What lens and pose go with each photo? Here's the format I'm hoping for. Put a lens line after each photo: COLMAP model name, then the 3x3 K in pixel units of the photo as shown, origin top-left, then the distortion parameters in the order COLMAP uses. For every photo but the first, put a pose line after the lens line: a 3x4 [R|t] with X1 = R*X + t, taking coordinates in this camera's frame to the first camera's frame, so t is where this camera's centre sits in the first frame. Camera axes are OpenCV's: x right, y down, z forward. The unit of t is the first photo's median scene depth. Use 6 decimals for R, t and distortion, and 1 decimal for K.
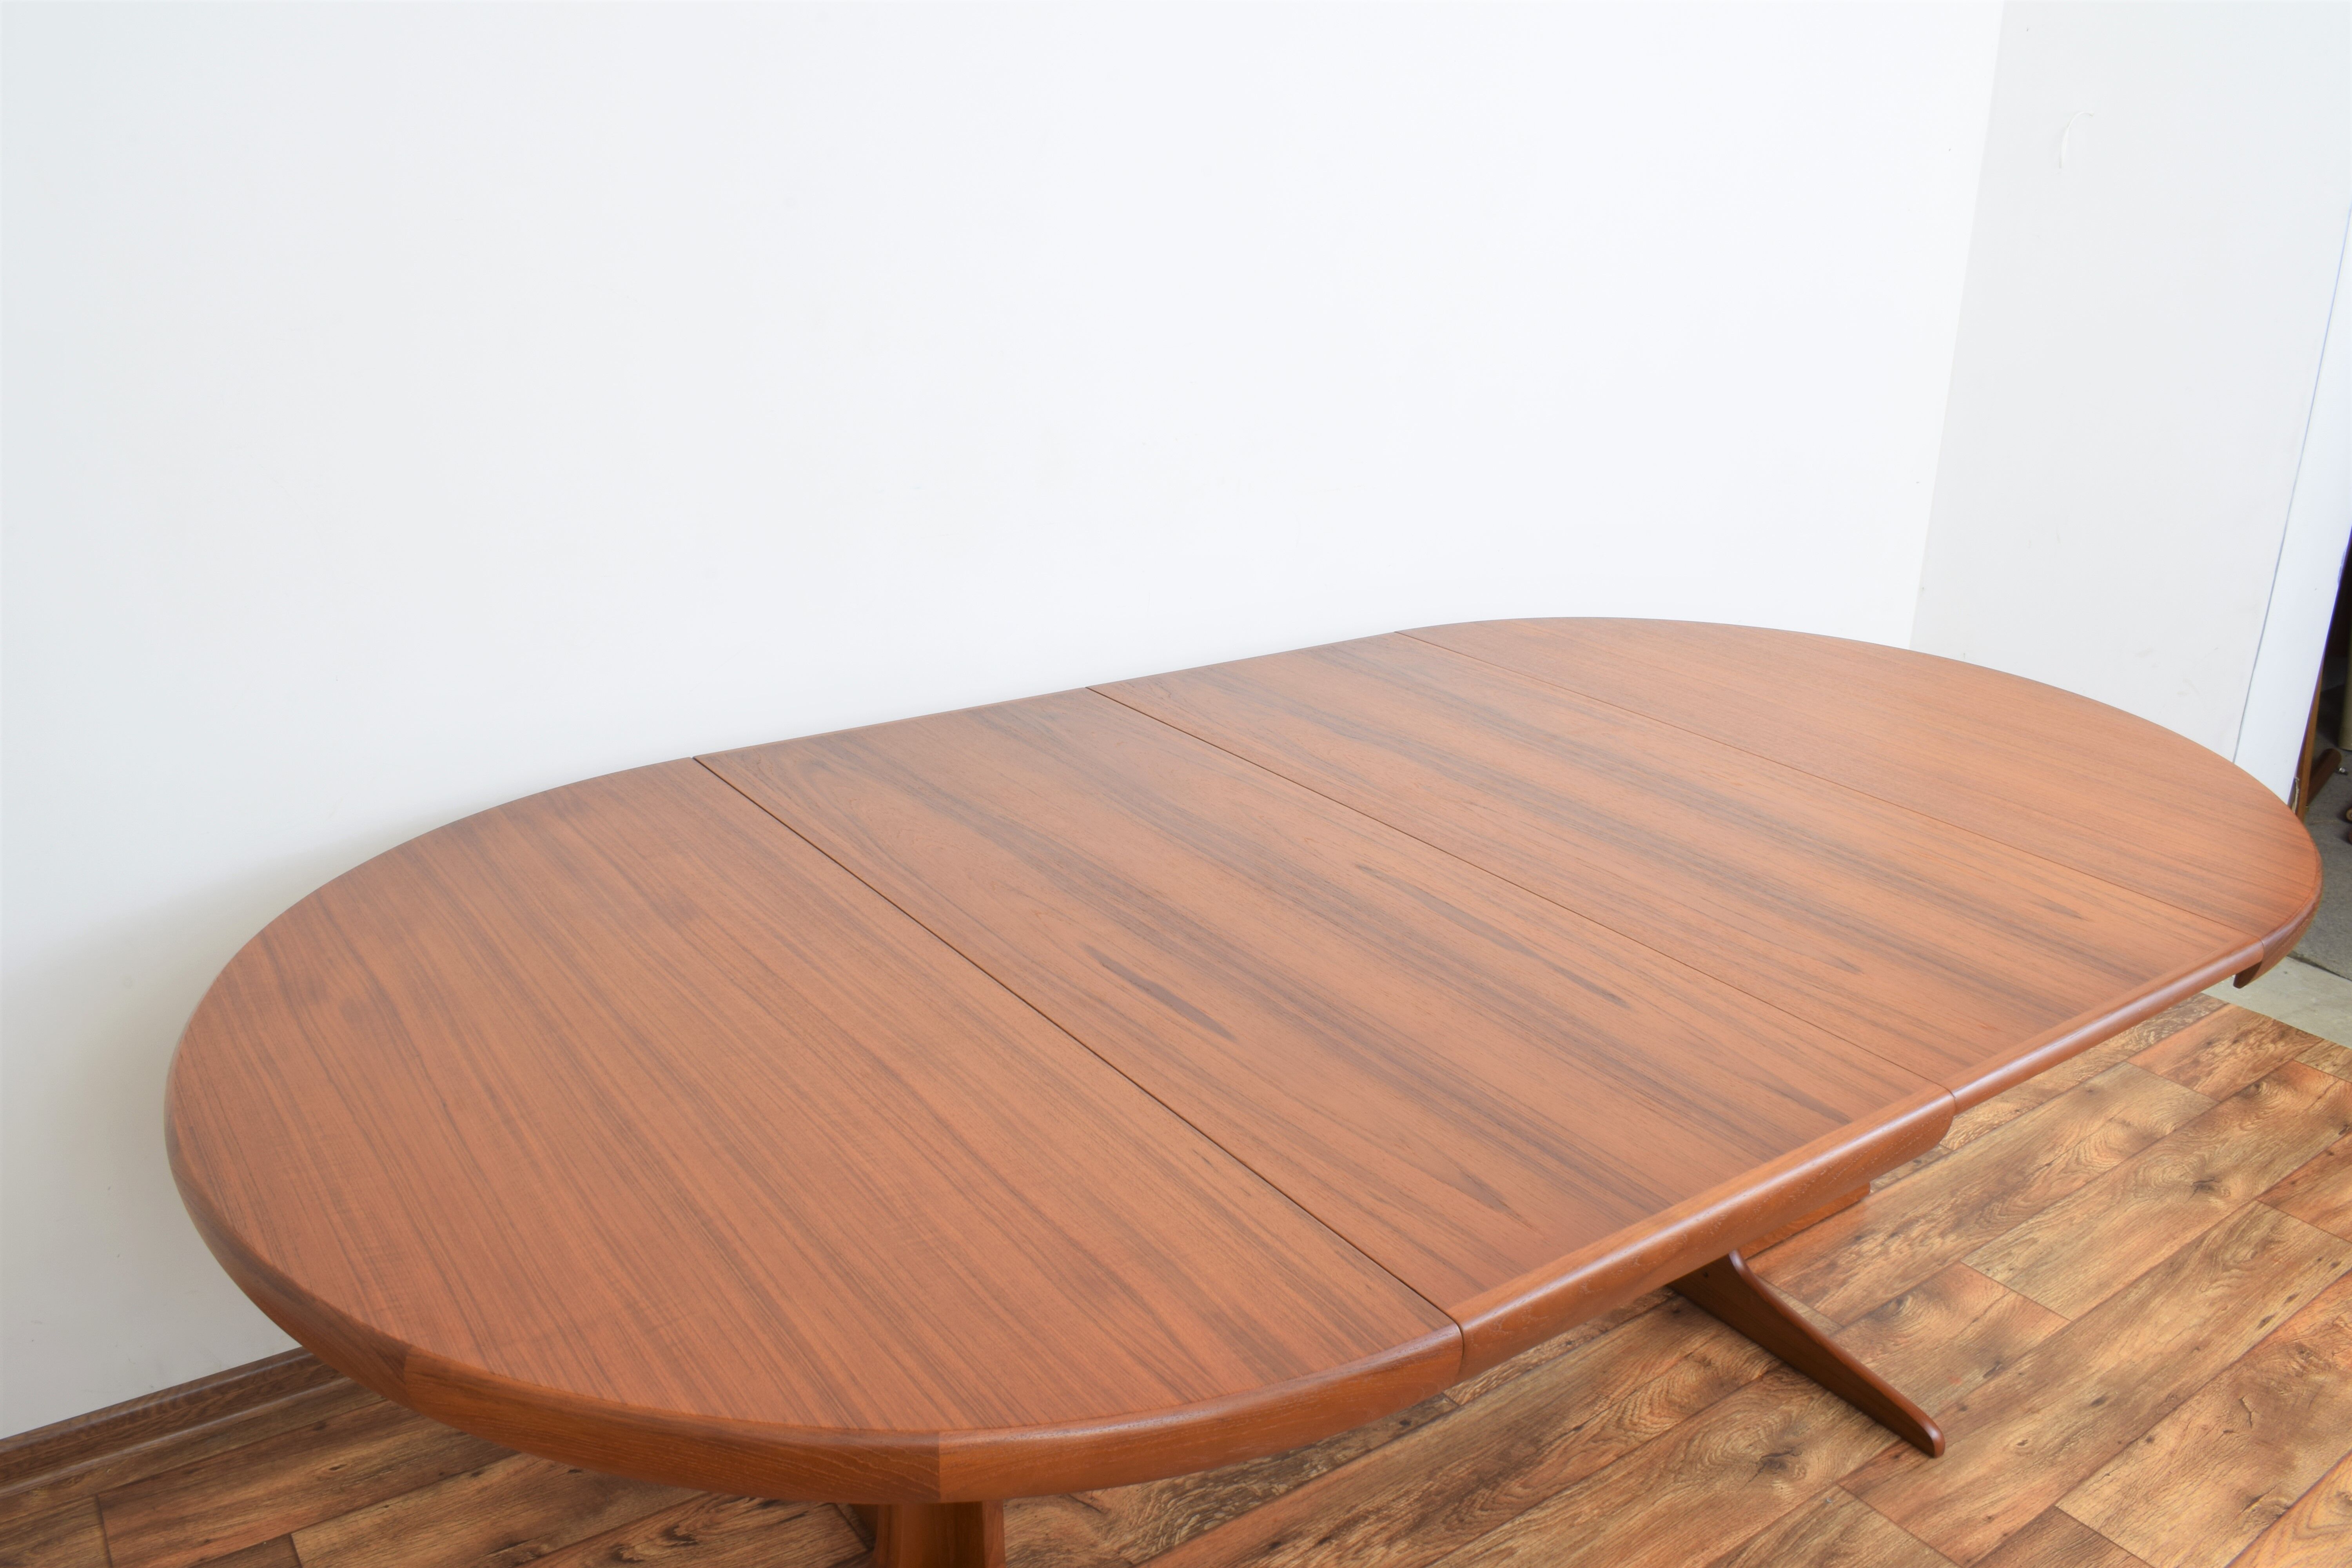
lens RADIAL K [[1824.7, 0, 1148.8], [0, 1824.7, 792.3], [0, 0, 1]] dist [-0.098146, 0.014167]
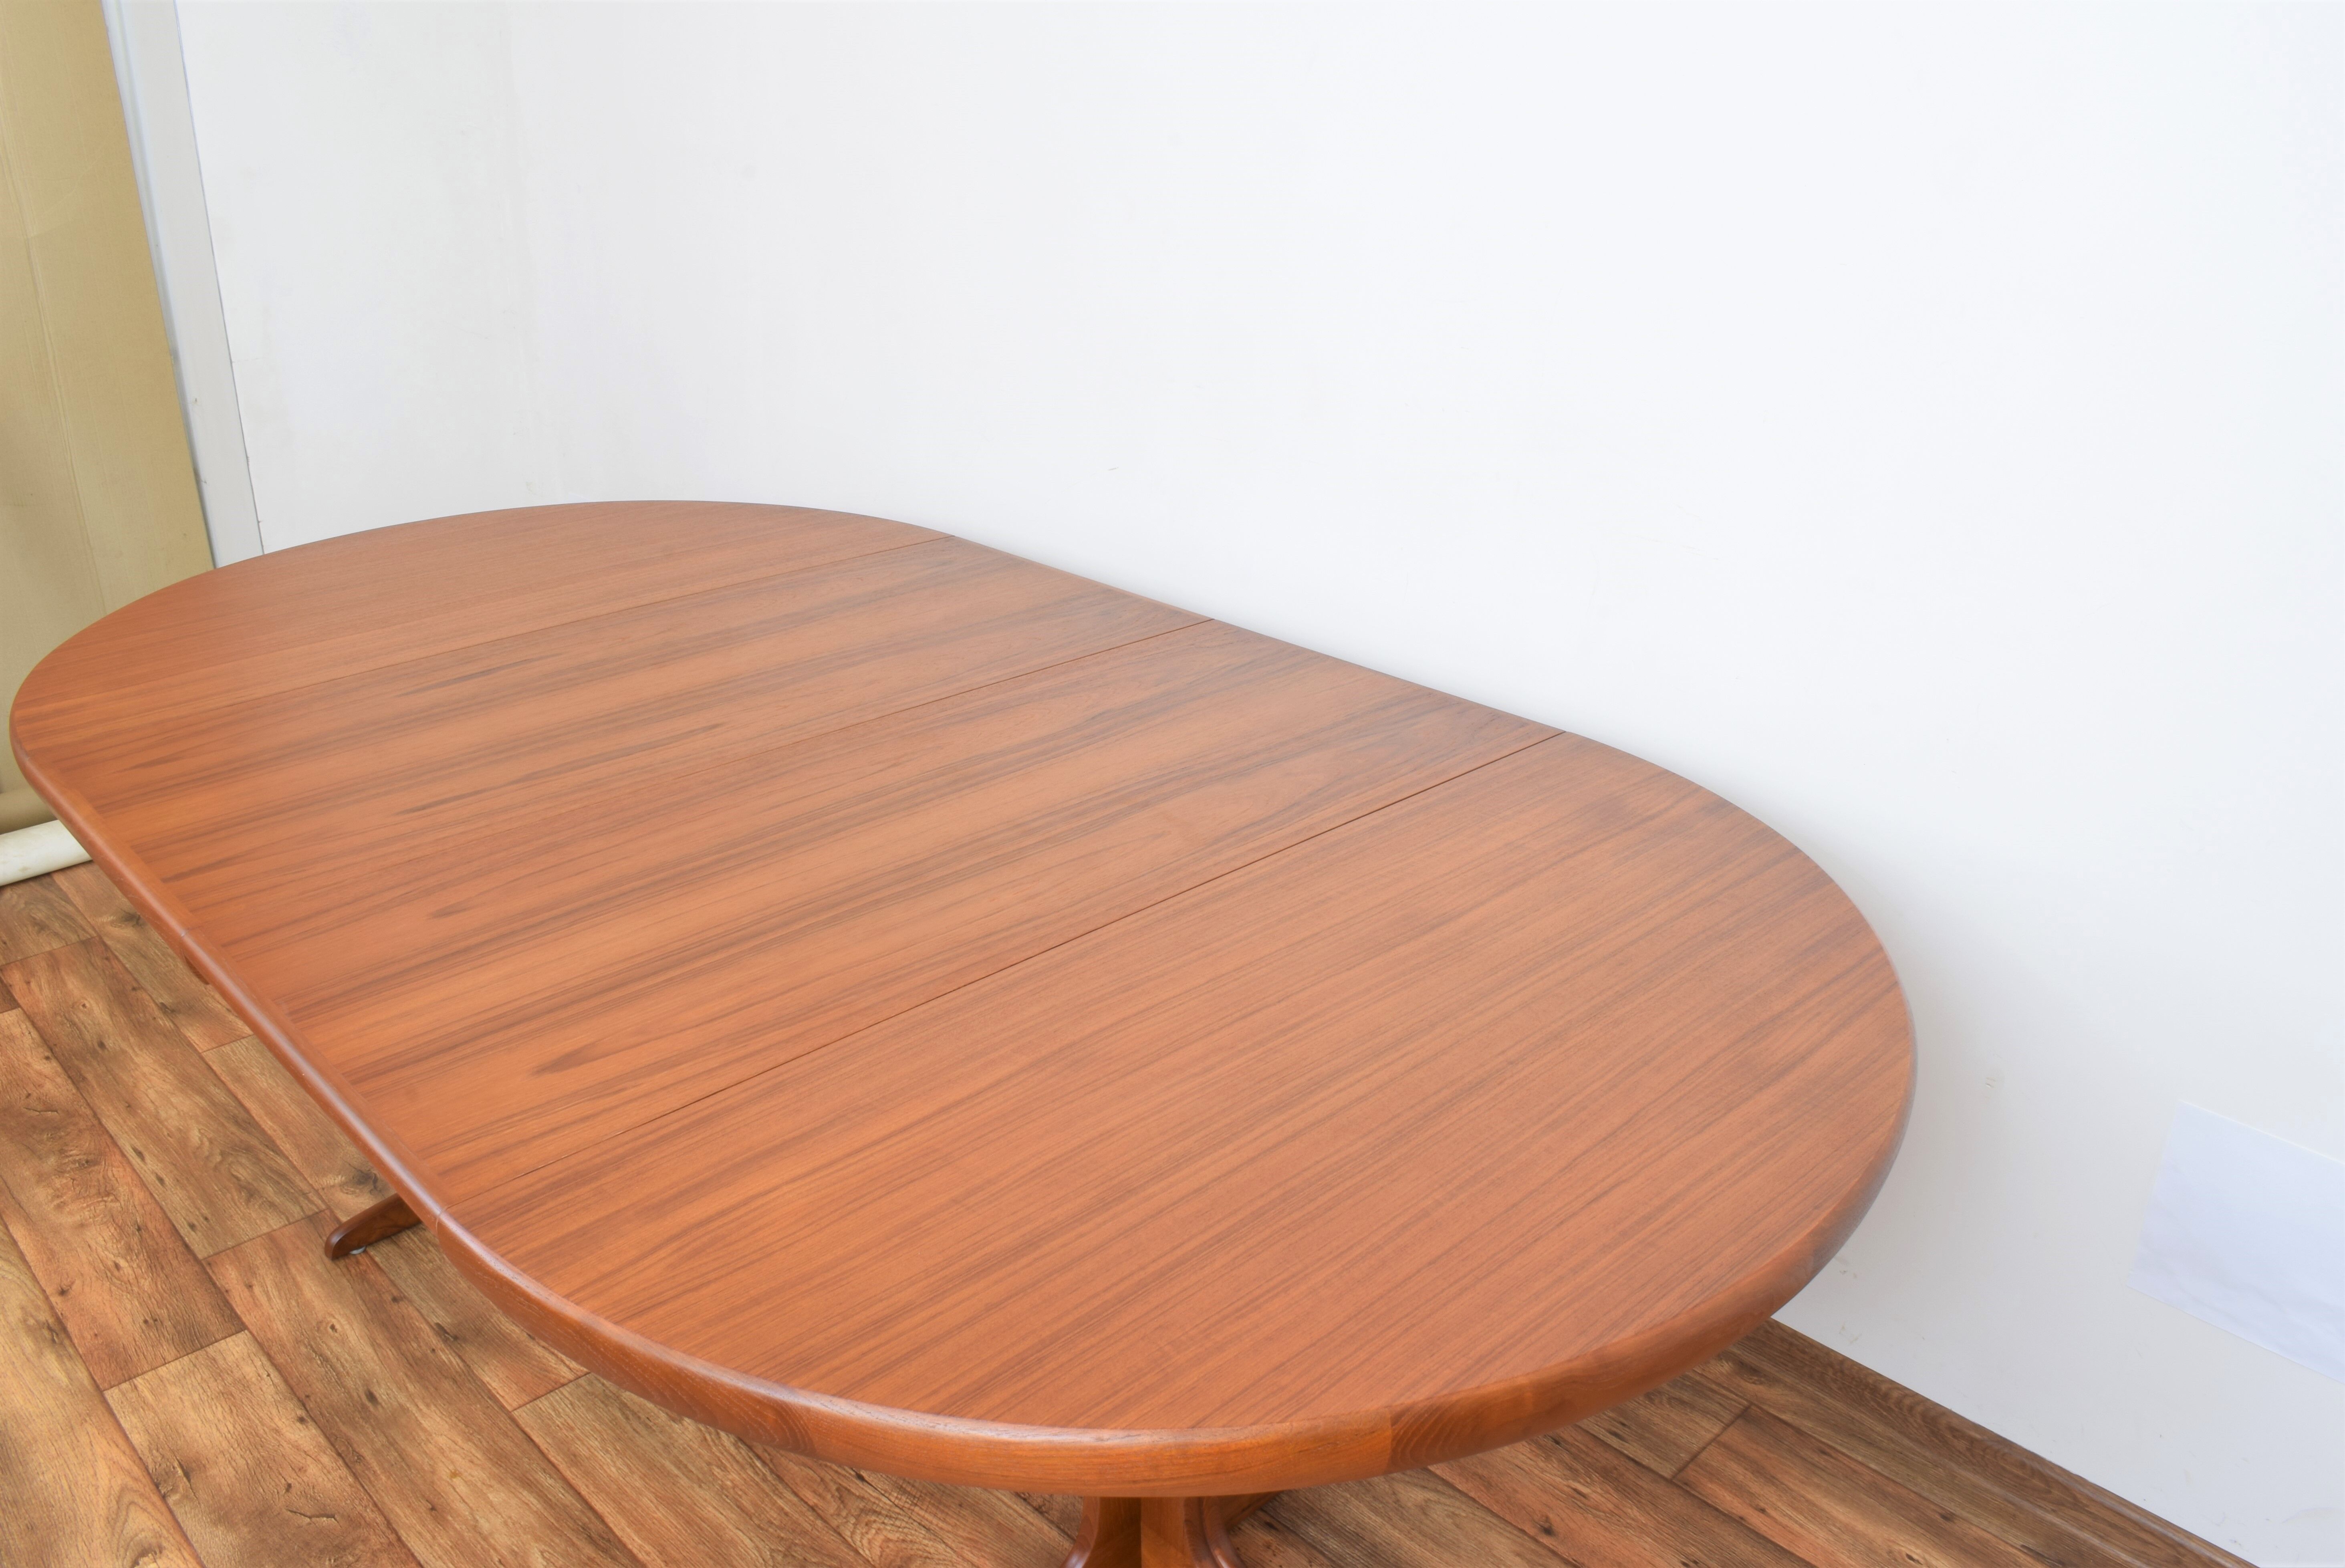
lens RADIAL K [[1832.7, 0, 1142.5], [0, 1832.7, 797.7], [0, 0, 1]] dist [-0.102316, 0.020709]
pose [[0.149825, 0.372985, -0.915661, 1.220083], [-0.340830, 0.888832, 0.306288, -0.355932], [0.928110, 0.266195, 0.260294, 1.005665]]
